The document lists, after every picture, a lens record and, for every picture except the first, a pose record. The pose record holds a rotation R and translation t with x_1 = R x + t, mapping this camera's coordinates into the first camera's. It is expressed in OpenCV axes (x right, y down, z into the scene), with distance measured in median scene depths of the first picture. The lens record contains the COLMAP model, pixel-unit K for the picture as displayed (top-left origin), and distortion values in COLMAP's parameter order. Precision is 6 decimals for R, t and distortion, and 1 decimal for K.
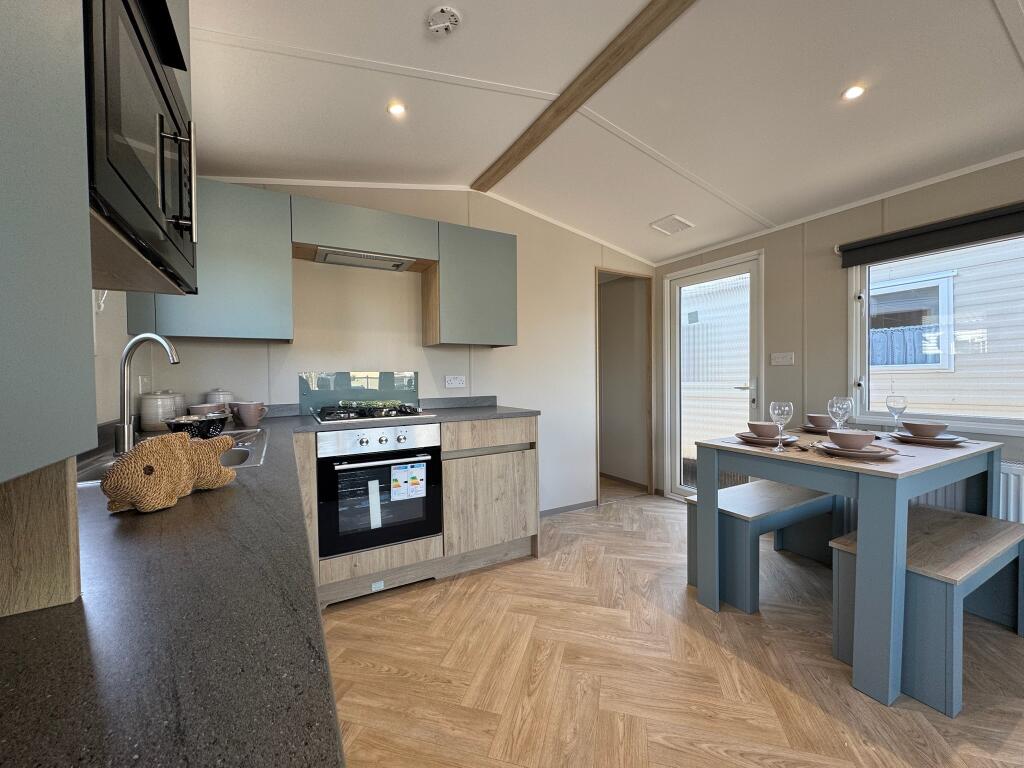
lens RADIAL K [[407.4, 0, 511.3], [0, 407.4, 379.9], [0, 0, 1]] dist [0.000289, 0.000363]
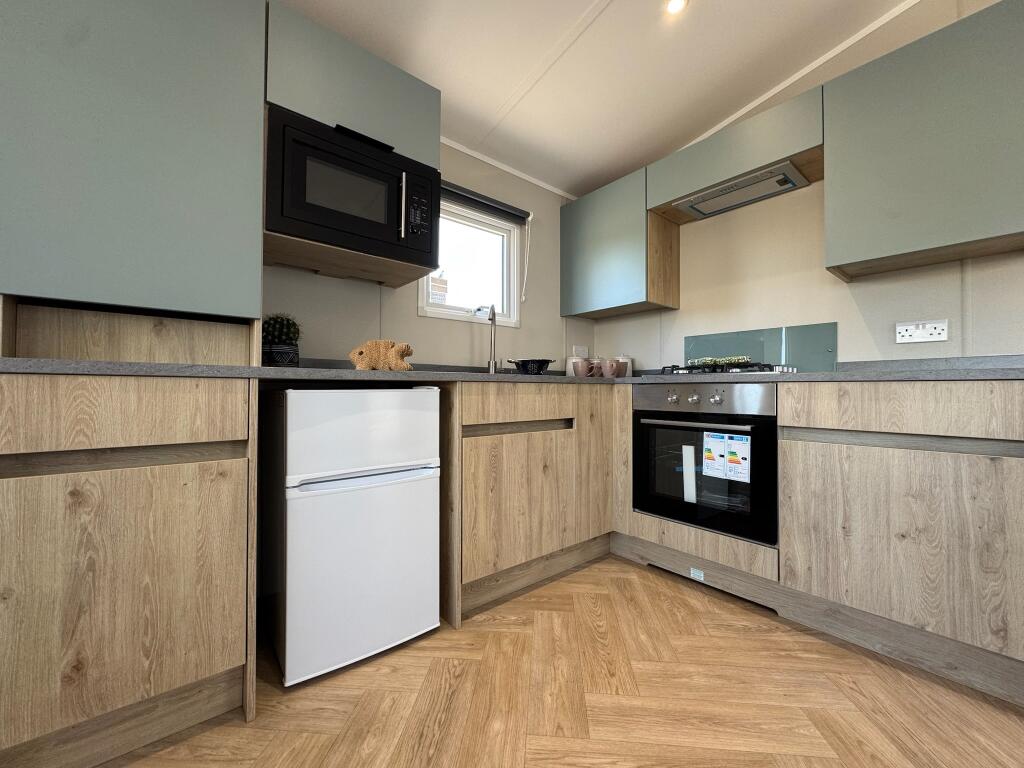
lens RADIAL K [[407.4, 0, 507.0], [0, 407.4, 380.0], [0, 0, 1]] dist [0.000289, 0.000363]
pose [[0.181684, -0.008402, -0.983321, 0.433393], [-0.019073, 0.999745, -0.012066, 0.123762], [0.983172, 0.020947, 0.181477, 0.456681]]
